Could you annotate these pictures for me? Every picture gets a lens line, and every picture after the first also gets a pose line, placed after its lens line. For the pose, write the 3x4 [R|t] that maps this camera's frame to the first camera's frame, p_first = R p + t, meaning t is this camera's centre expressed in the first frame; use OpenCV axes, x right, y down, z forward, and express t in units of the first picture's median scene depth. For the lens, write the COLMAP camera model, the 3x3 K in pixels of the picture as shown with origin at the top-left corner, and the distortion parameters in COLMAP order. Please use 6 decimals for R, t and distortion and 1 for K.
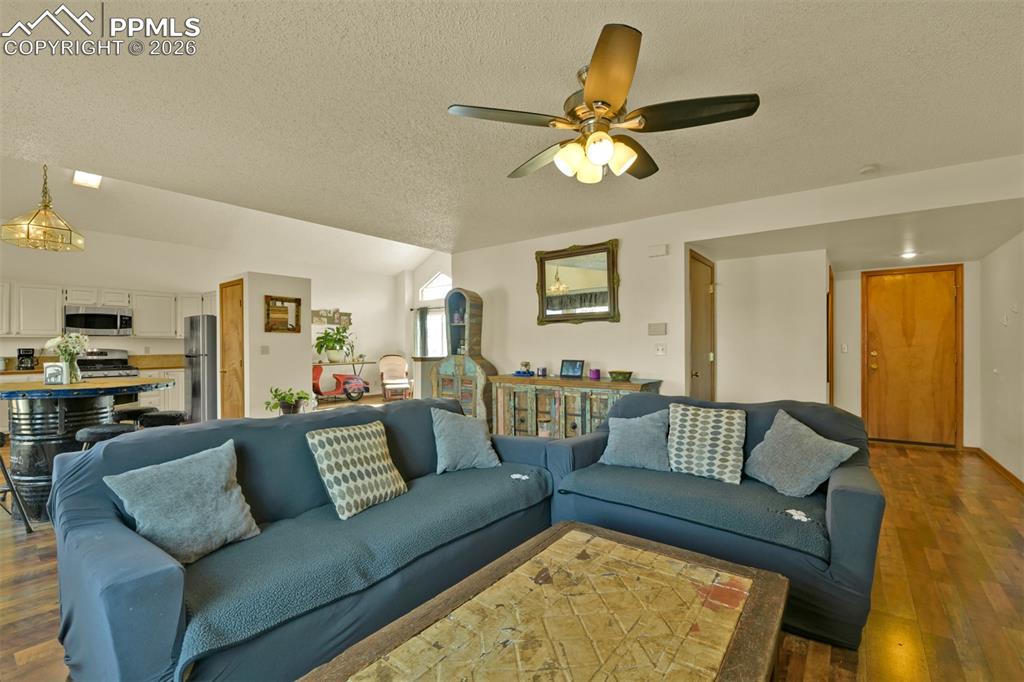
lens RADIAL K [[445.7, 0, 509.1], [0, 445.7, 348.4], [0, 0, 1]] dist [-0.000131, -0.011636]
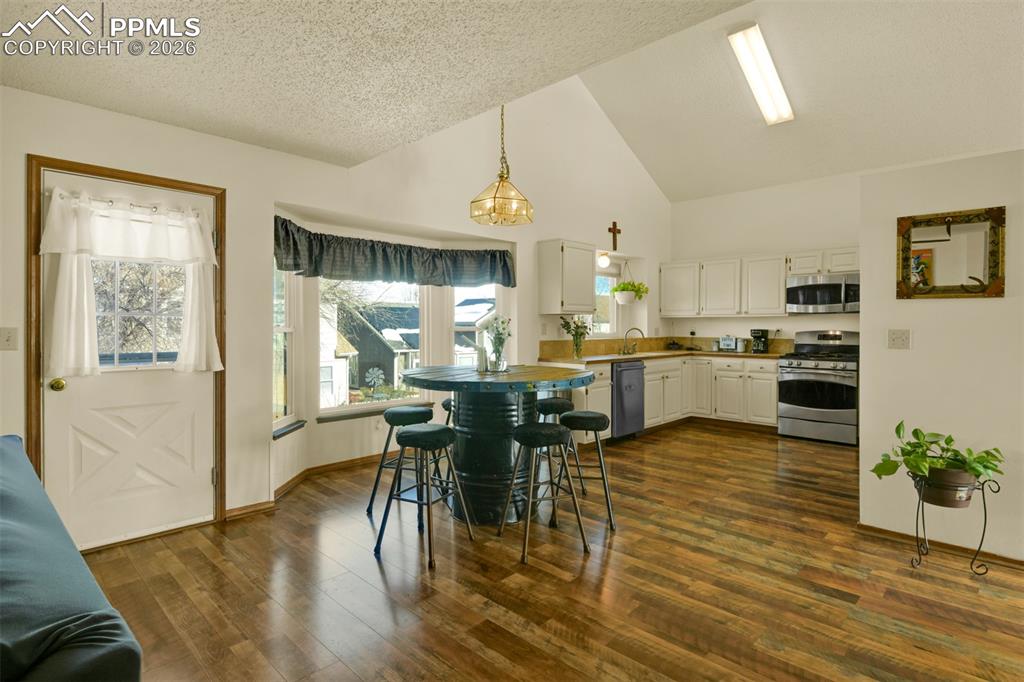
lens RADIAL K [[563.4, 0, 563.2], [0, 563.4, 332.4], [0, 0, 1]] dist [-0.004393, -0.000356]
pose [[-0.086020, 0.017705, -0.996136, 0.063199], [-0.006841, 0.999808, 0.018361, -0.011412], [0.996270, 0.008394, -0.085882, 0.672995]]
